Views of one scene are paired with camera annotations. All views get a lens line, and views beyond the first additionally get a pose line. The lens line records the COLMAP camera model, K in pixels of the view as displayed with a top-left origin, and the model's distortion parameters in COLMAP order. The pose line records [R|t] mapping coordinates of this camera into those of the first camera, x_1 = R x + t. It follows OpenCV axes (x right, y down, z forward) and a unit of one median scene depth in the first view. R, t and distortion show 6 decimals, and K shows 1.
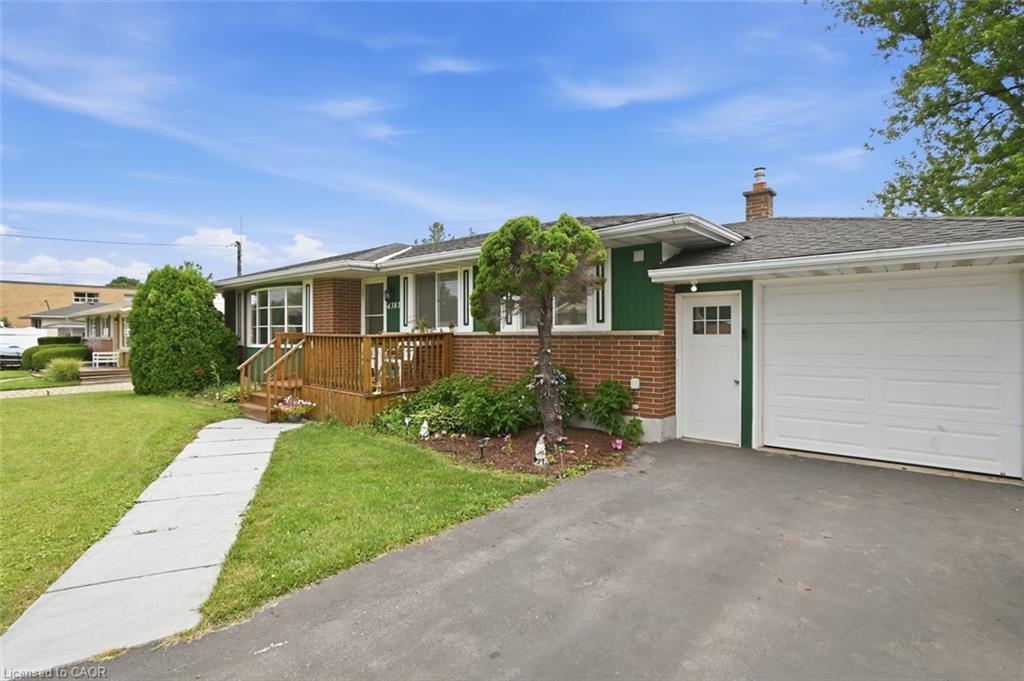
lens RADIAL K [[492.6, 0, 507.1], [0, 492.6, 332.7], [0, 0, 1]] dist [-0.001463, 0.000012]
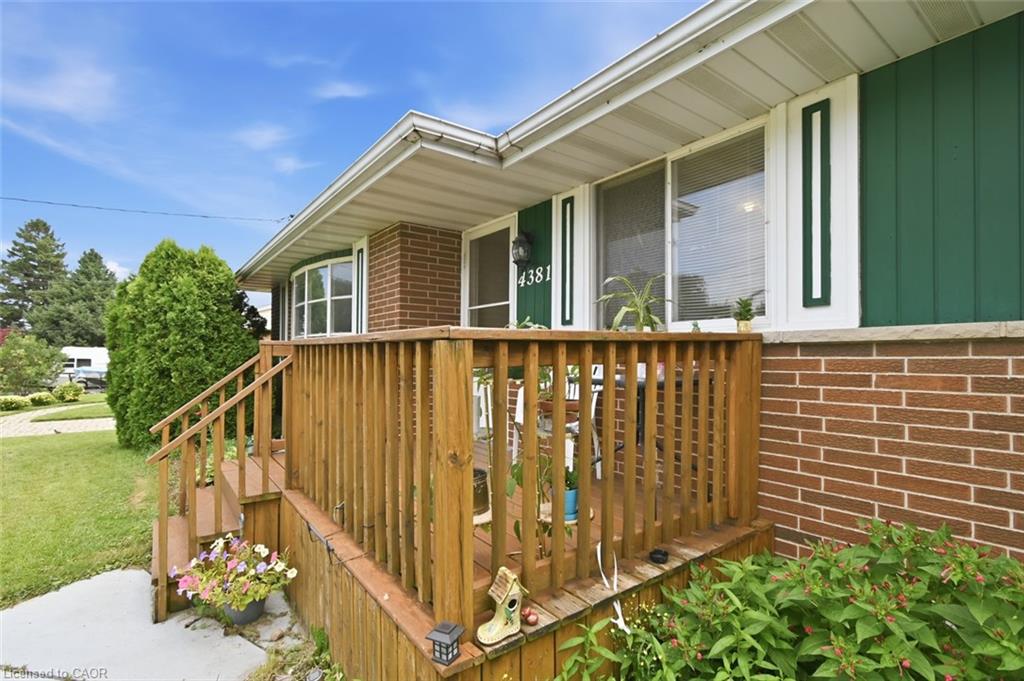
lens RADIAL K [[476.2, 0, 511.7], [0, 476.2, 350.0], [0, 0, 1]] dist [-0.003015, -0.000088]
pose [[0.977235, 0.002633, -0.212142, -0.163113], [-0.006321, 0.999840, -0.016711, 0.012196], [0.212064, 0.017671, 0.977096, 0.605176]]
